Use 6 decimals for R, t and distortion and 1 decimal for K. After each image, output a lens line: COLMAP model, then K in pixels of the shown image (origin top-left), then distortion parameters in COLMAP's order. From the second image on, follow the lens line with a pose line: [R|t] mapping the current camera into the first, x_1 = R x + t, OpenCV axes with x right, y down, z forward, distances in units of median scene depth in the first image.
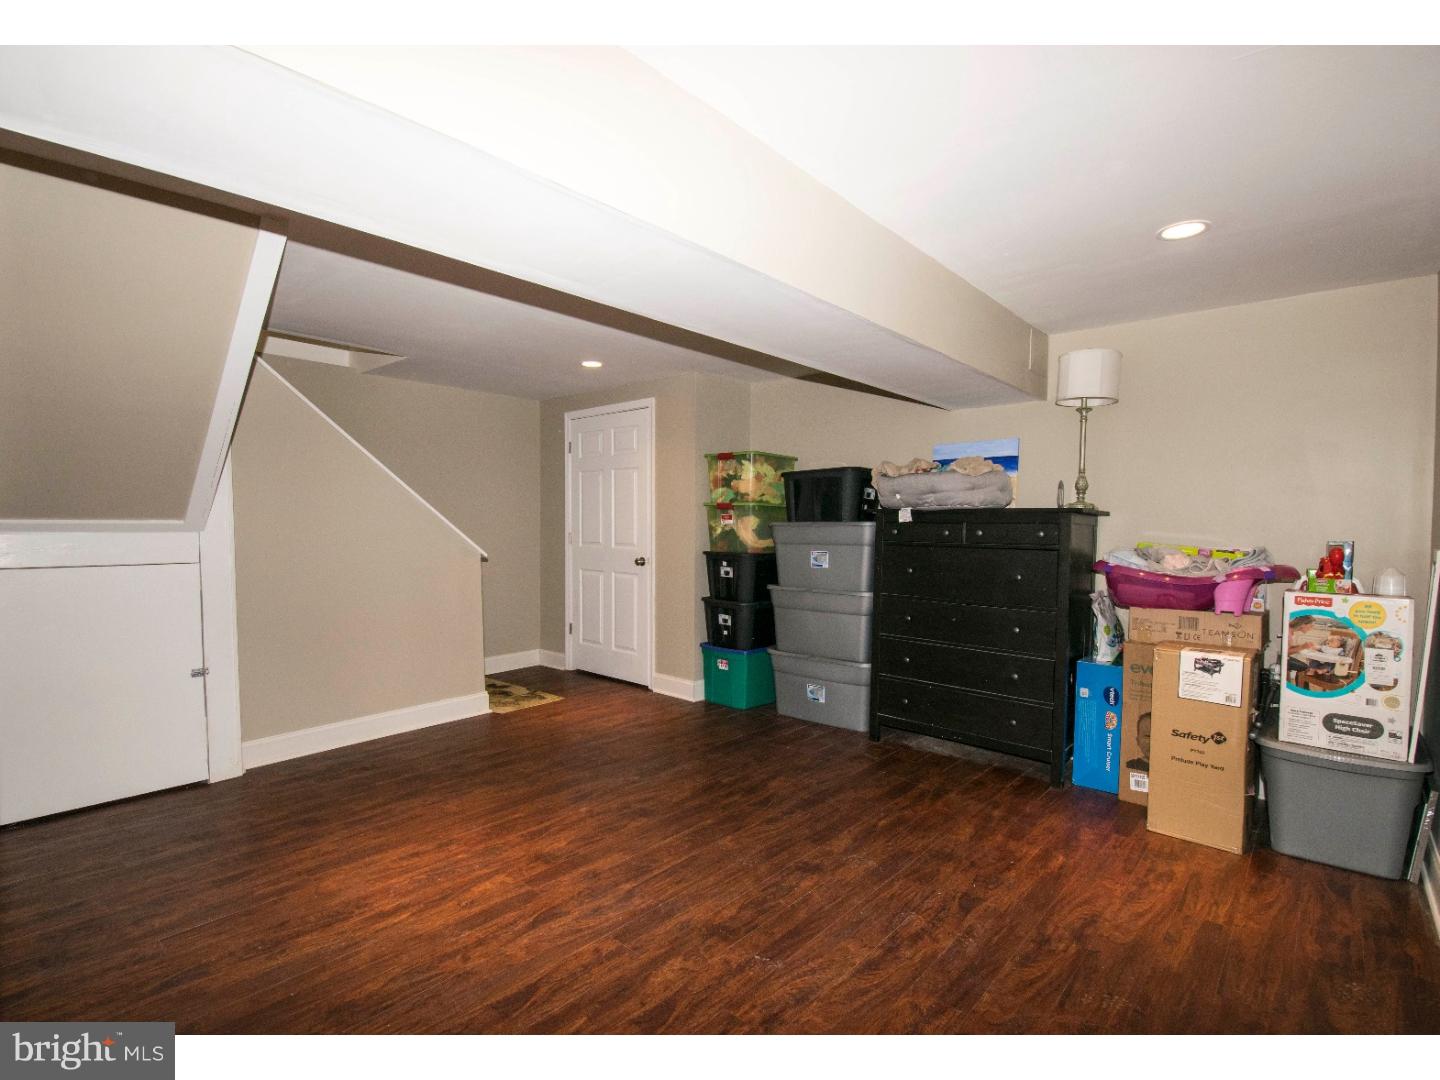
lens RADIAL K [[681.0, 0, 720.0], [0, 681.0, 540.0], [0, 0, 1]] dist [-0.001028, -0.000271]
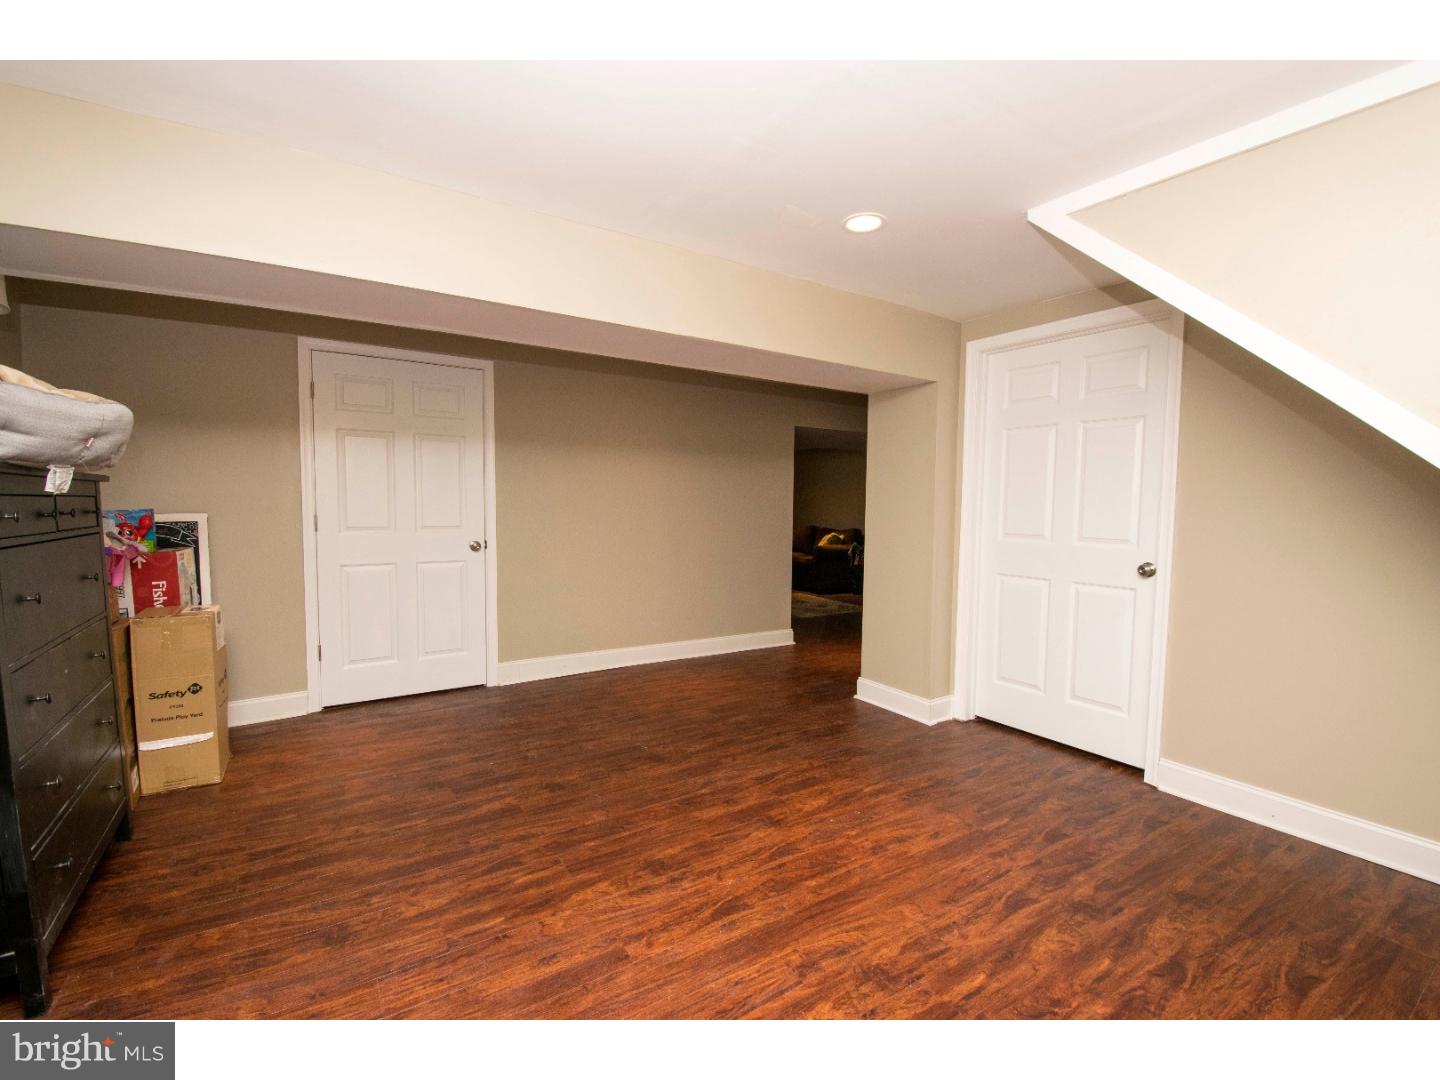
lens RADIAL K [[638.4, 0, 720.0], [0, 638.4, 540.0], [0, 0, 1]] dist [0.000663, 0.000058]
pose [[-0.962427, -0.030671, 0.269802, -0.453572], [-0.007171, 0.996125, 0.087658, -0.054732], [-0.271445, 0.082429, -0.958918, 2.020879]]
